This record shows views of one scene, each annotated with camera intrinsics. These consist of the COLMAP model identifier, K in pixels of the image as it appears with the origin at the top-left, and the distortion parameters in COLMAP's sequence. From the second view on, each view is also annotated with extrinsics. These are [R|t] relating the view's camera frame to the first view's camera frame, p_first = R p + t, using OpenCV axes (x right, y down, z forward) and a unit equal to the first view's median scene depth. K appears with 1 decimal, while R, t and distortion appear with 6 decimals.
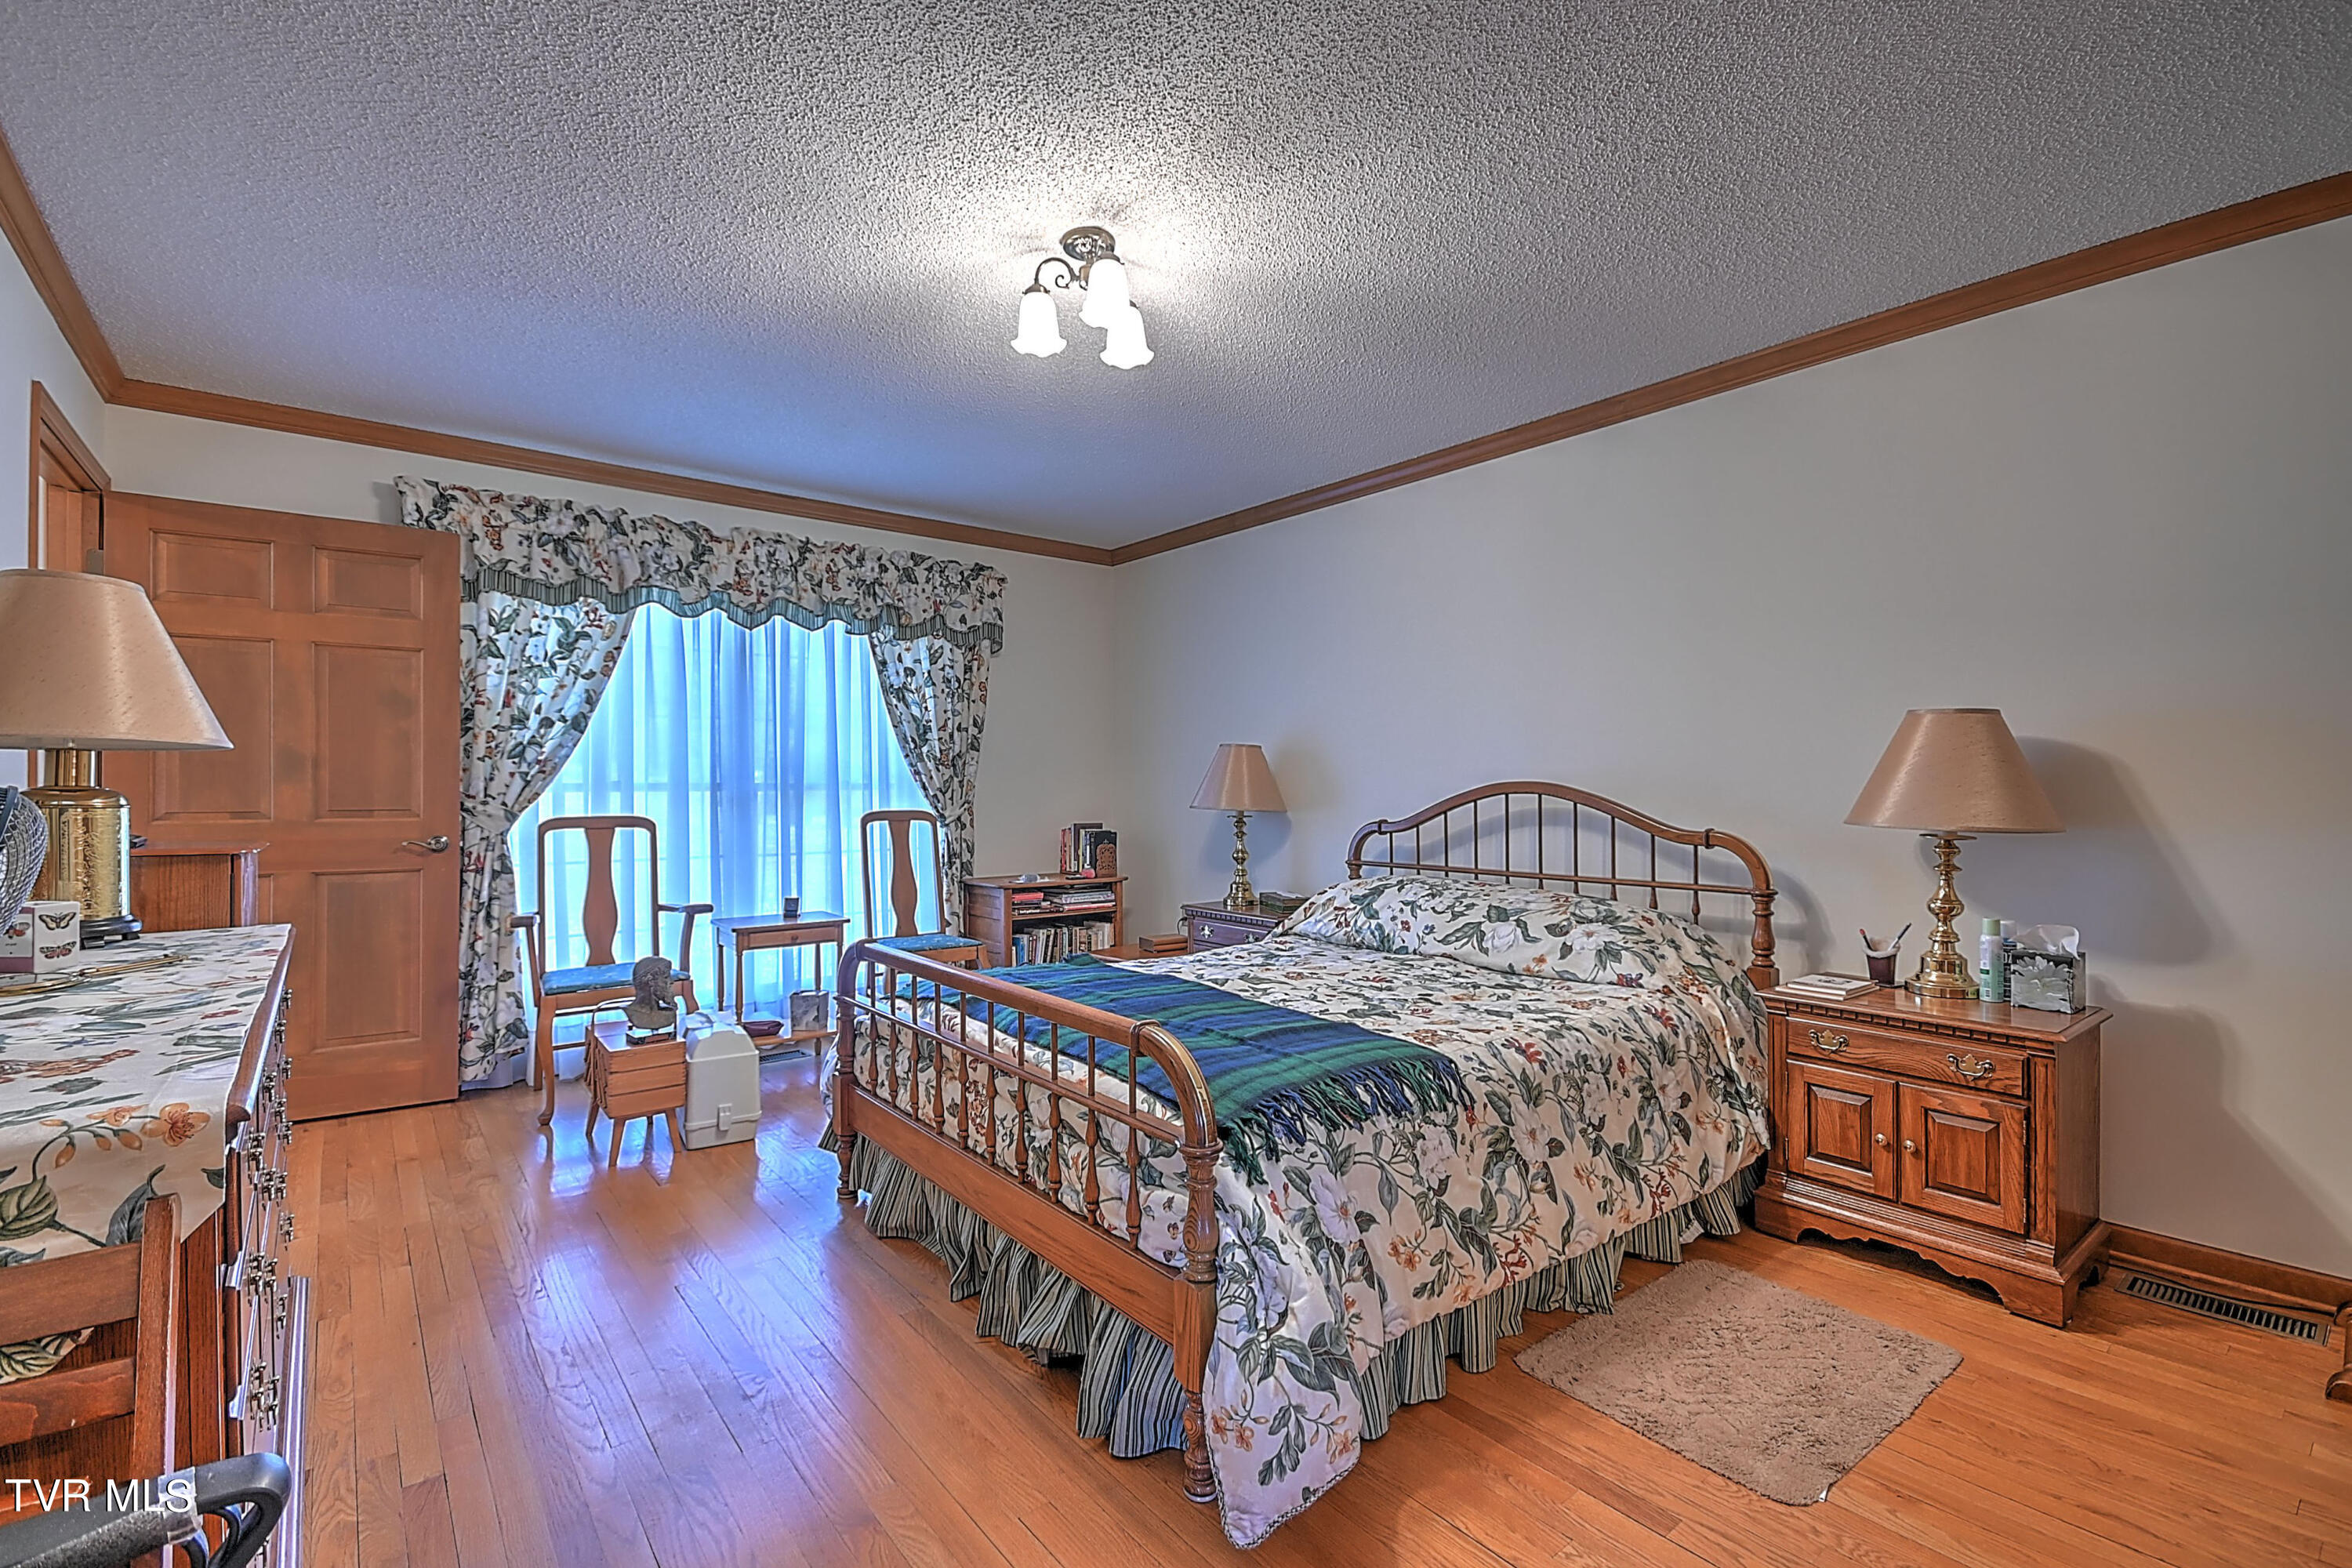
lens RADIAL K [[1028.2, 0, 1167.4], [0, 1028.2, 787.1], [0, 0, 1]] dist [-0.012653, -0.002203]
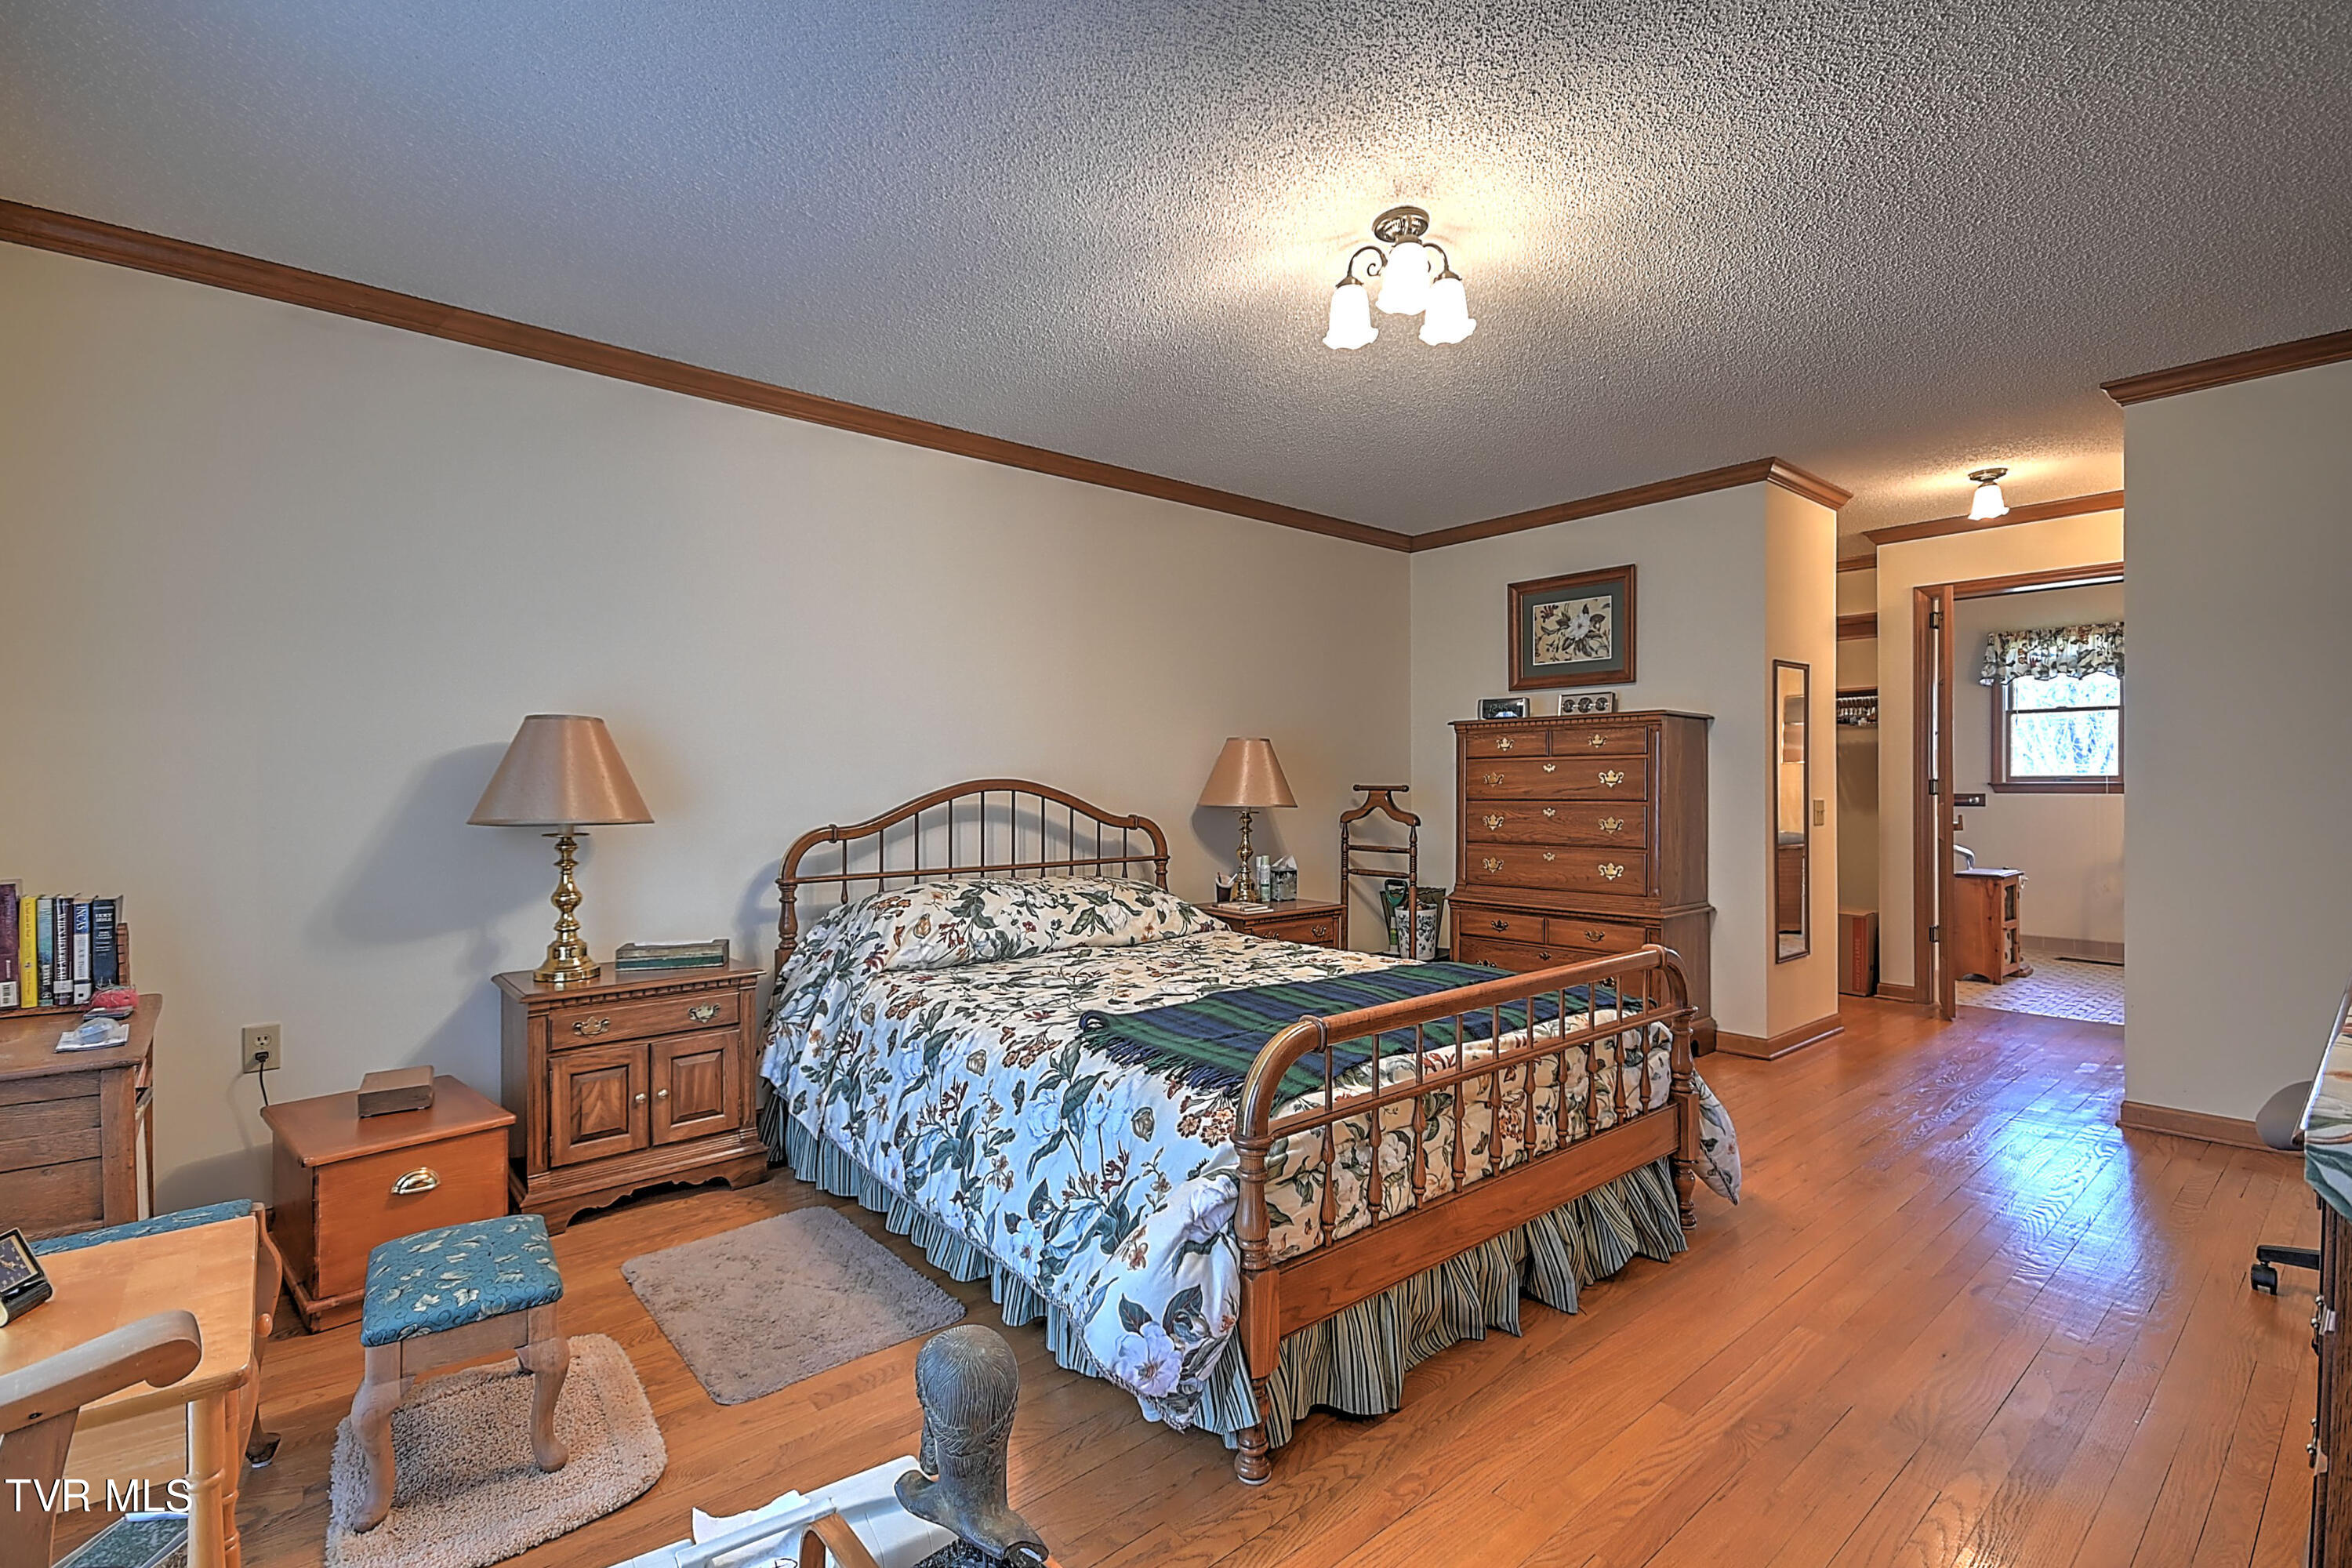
lens RADIAL K [[1058.3, 0, 1167.4], [0, 1058.3, 780.8], [0, 0, 1]] dist [0.017500, 0.000098]
pose [[-0.015764, 0.003816, 0.999868, -0.772866], [0.008168, 0.999960, -0.003687, 0.001646], [-0.999842, 0.008109, -0.015794, 0.884656]]
